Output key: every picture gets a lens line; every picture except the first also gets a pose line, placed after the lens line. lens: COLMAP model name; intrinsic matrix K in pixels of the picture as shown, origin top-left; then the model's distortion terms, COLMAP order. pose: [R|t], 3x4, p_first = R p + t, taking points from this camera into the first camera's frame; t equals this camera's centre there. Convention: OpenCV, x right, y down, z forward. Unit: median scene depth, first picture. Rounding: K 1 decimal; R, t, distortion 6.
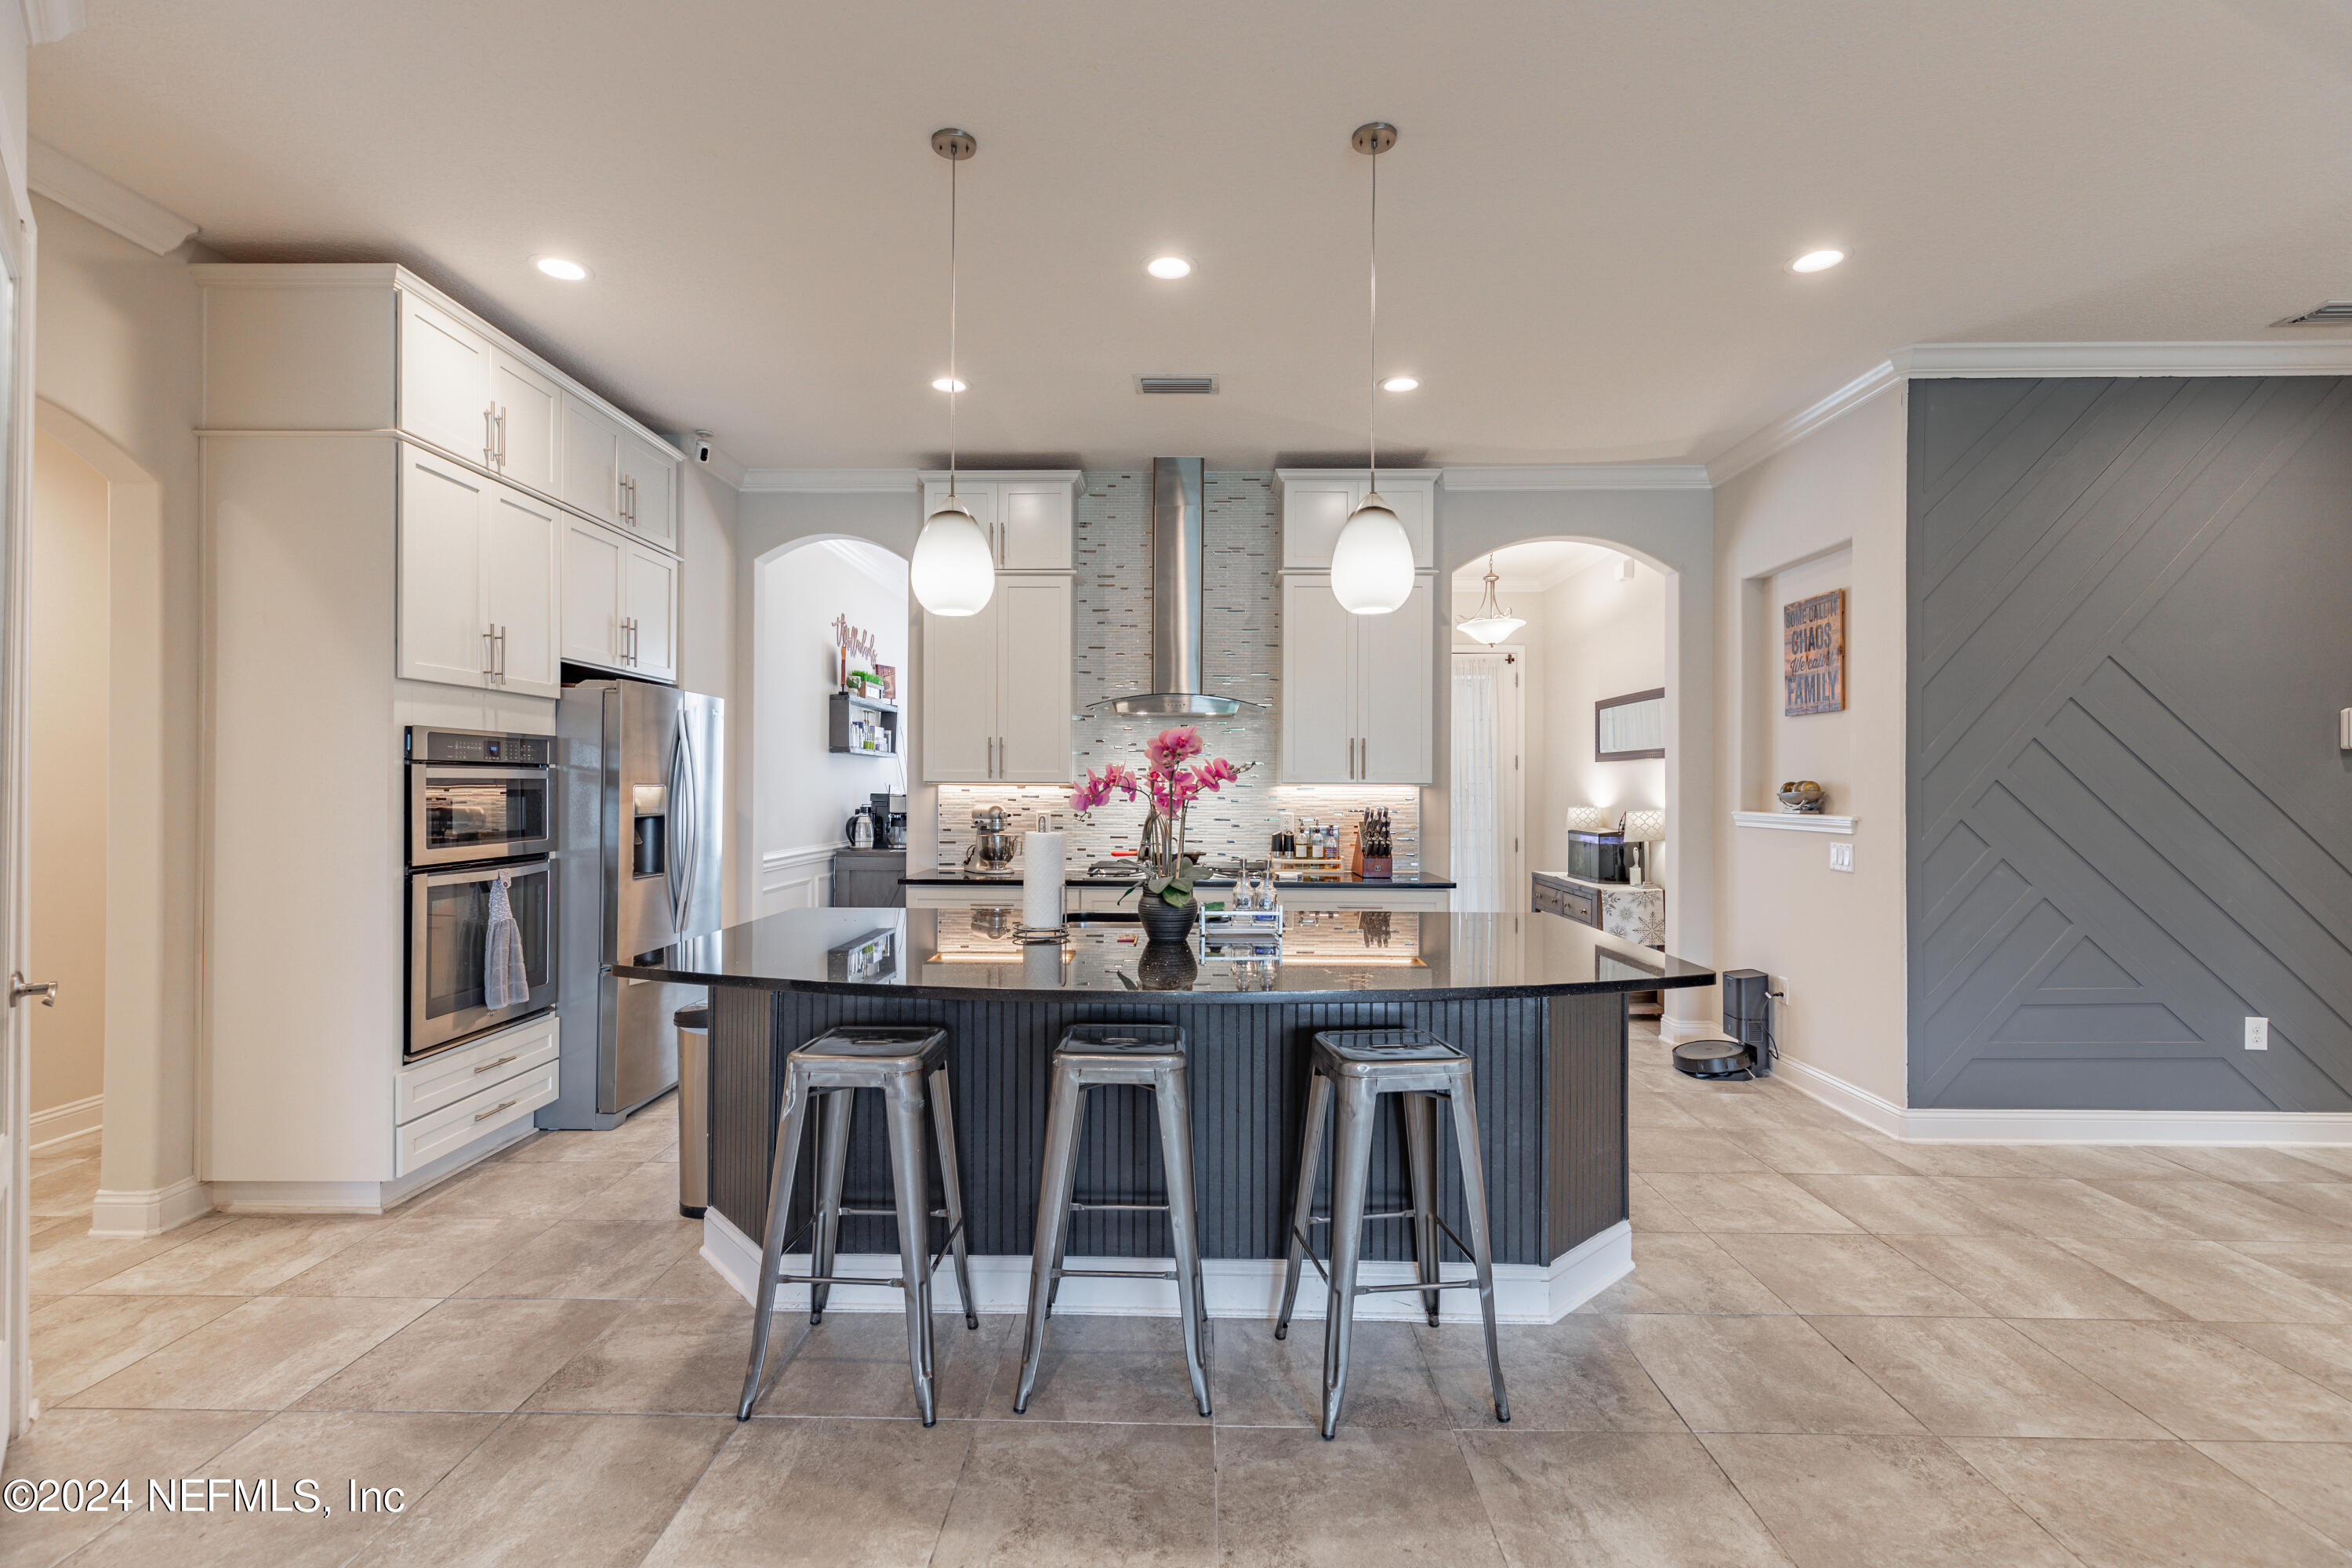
lens RADIAL K [[1056.3, 0, 1176.0], [0, 1056.3, 784.0], [0, 0, 1]] dist [0.007339, -0.001445]
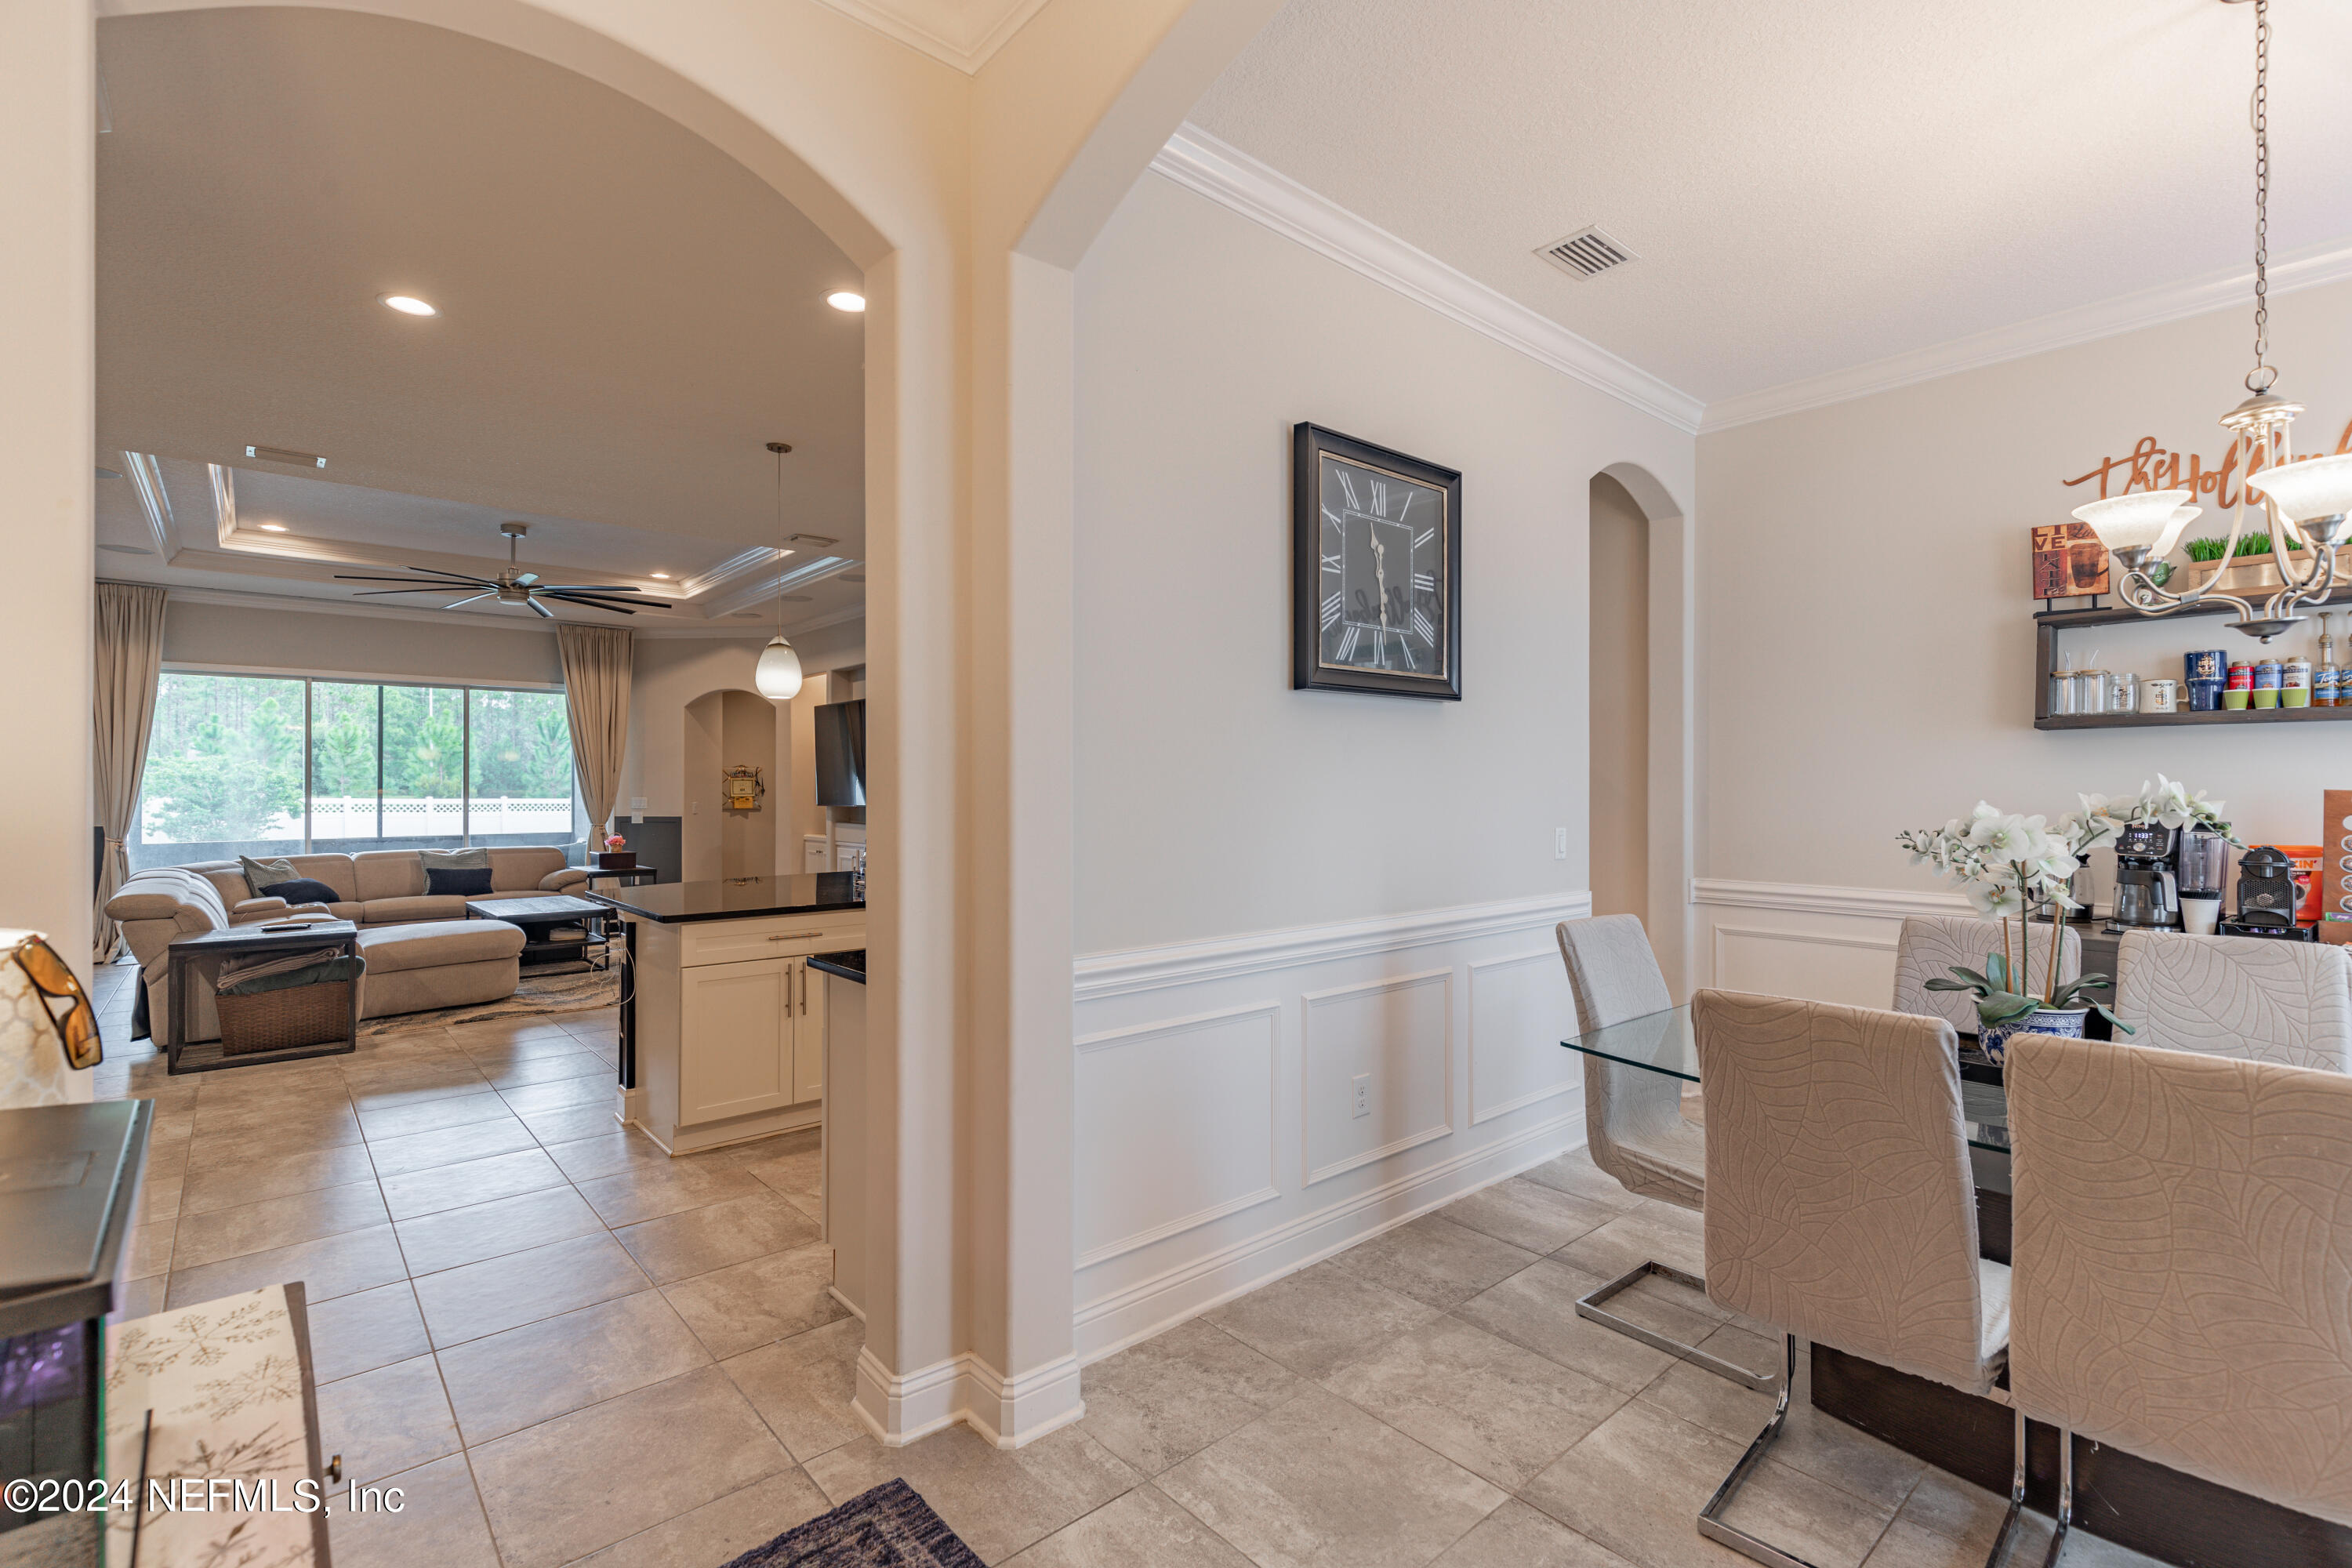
lens RADIAL K [[1056.3, 0, 1176.0], [0, 1056.3, 784.0], [0, 0, 1]] dist [0.007339, -0.001445]
pose [[-0.739436, -0.005016, -0.673208, 0.610135], [0.000115, 0.999971, -0.007577, 0.001889], [0.673227, -0.005681, -0.739414, 1.879846]]
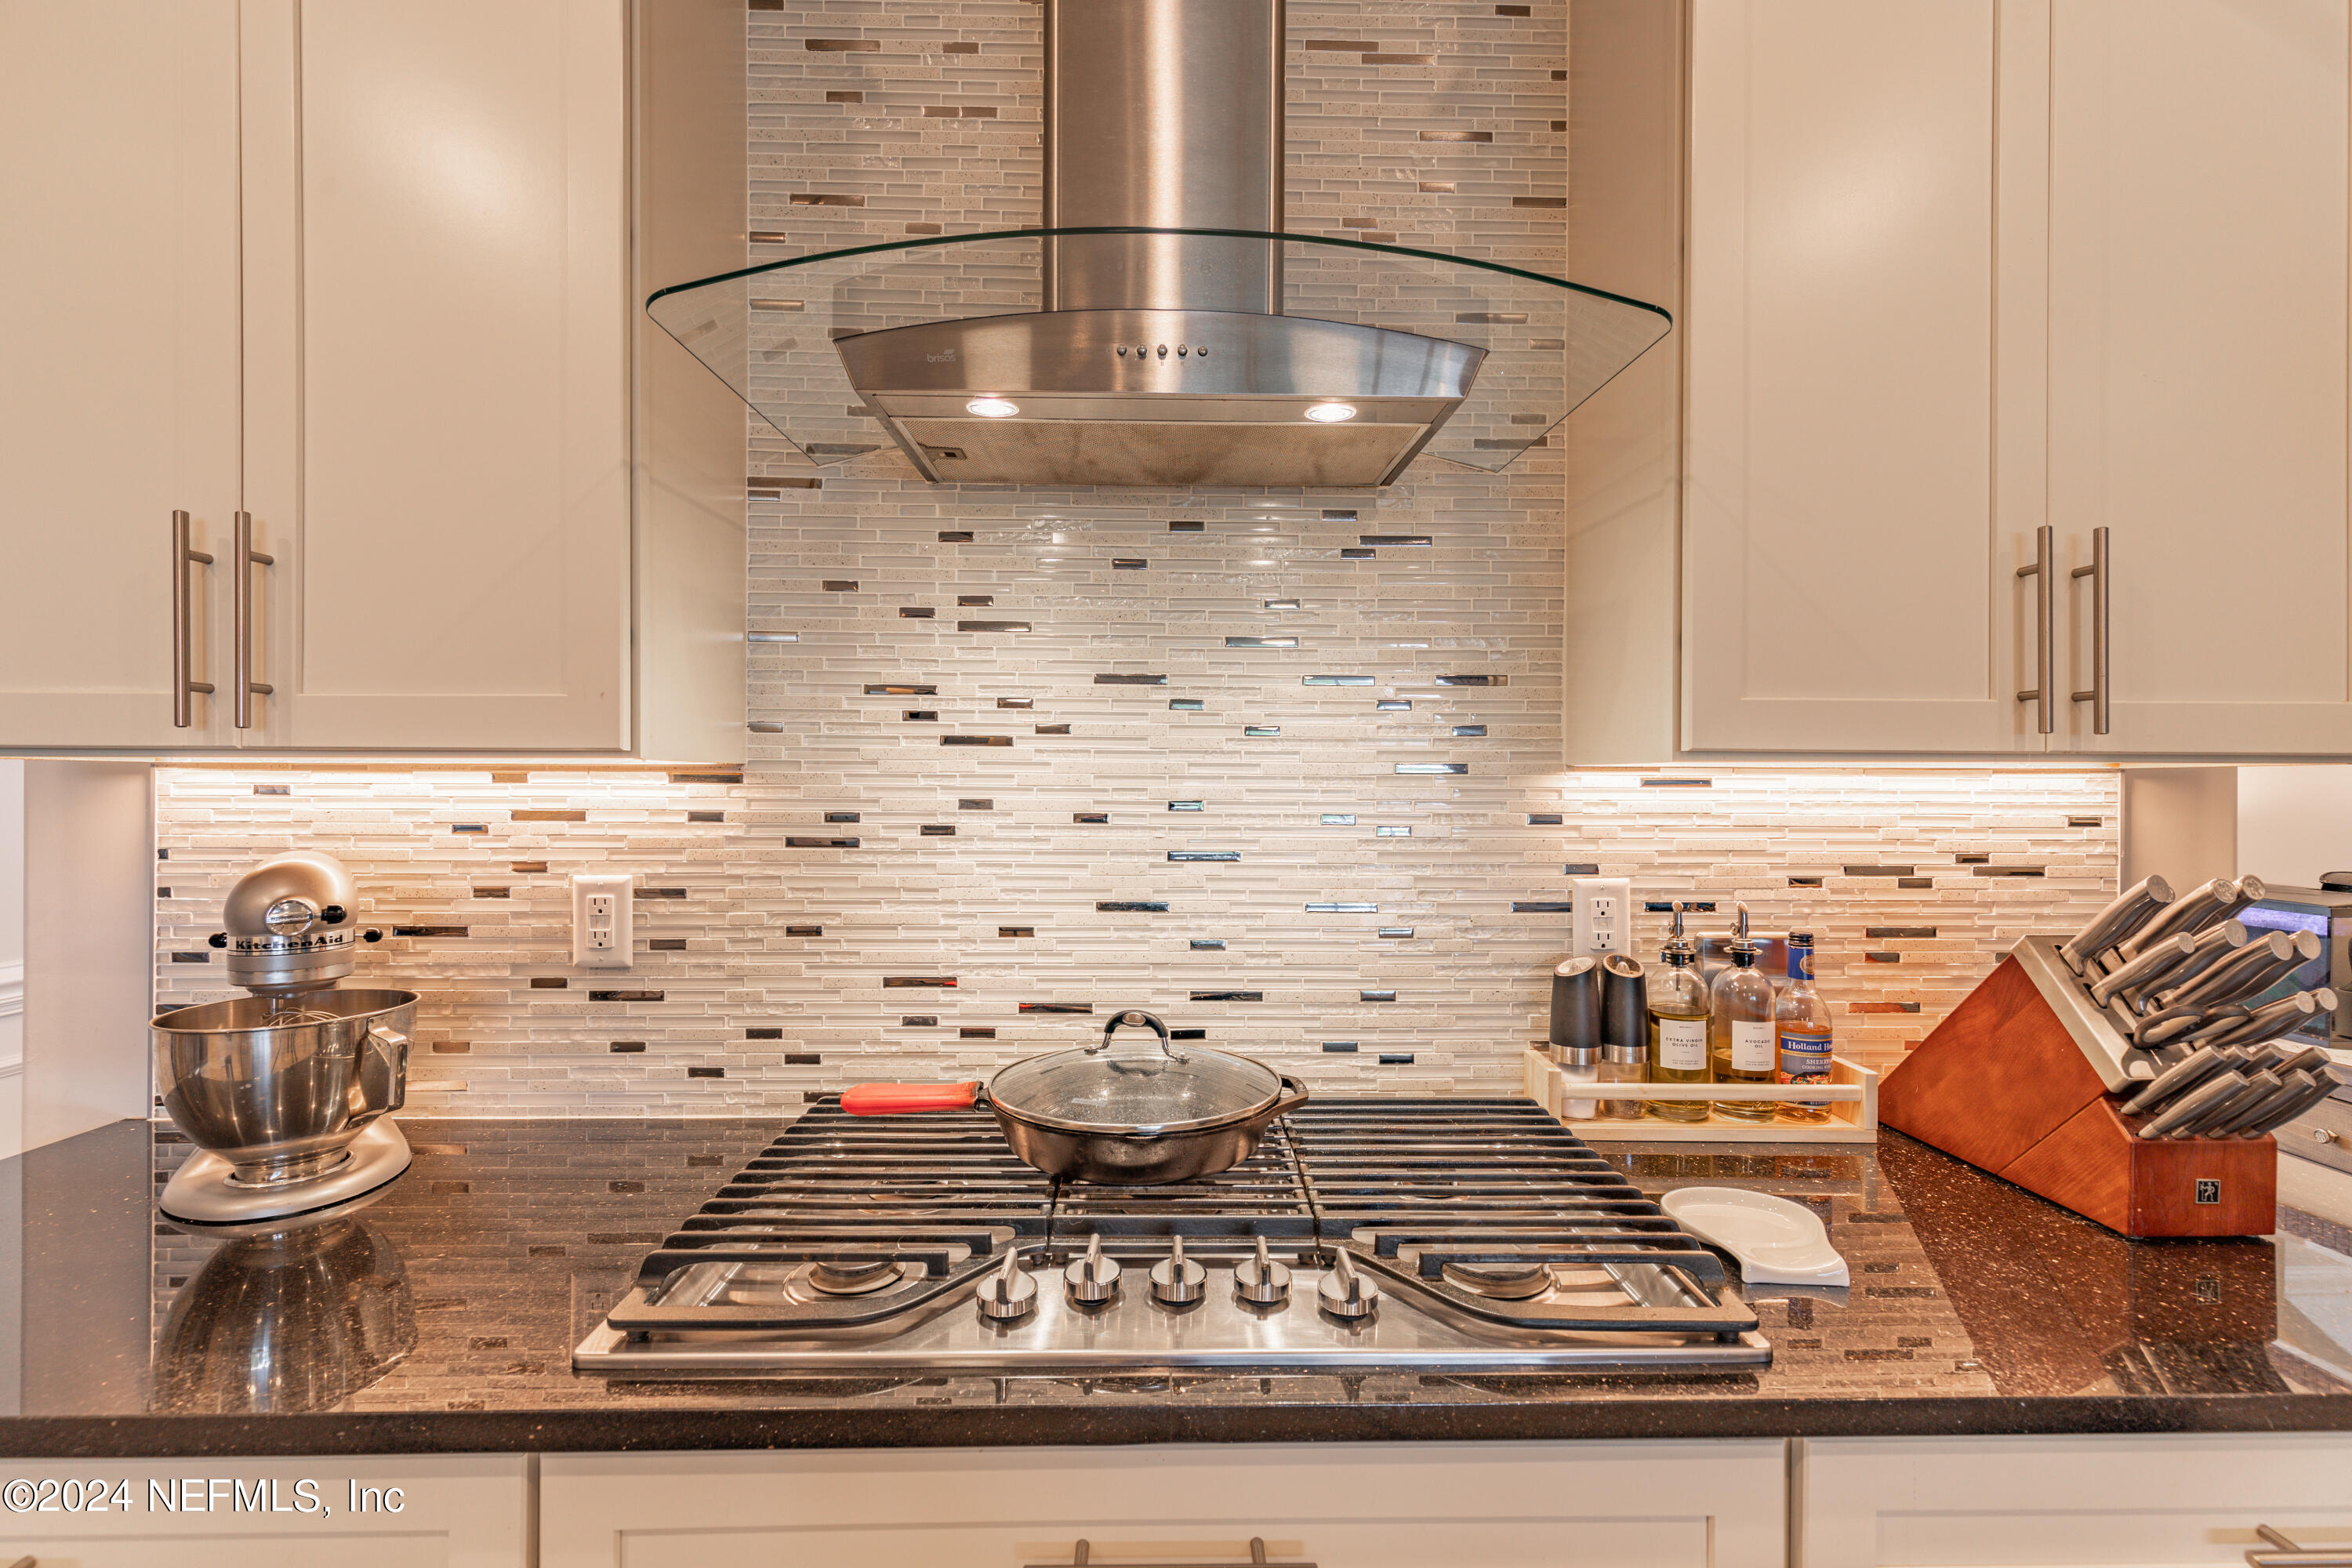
lens RADIAL K [[1056.3, 0, 1176.0], [0, 1056.3, 784.0], [0, 0, 1]] dist [0.007339, -0.001445]
pose [[0.998872, 0.000117, 0.047475, -0.009648], [-0.000518, 0.999964, 0.008440, 0.003102], [-0.047472, -0.008455, 0.998837, 1.022550]]
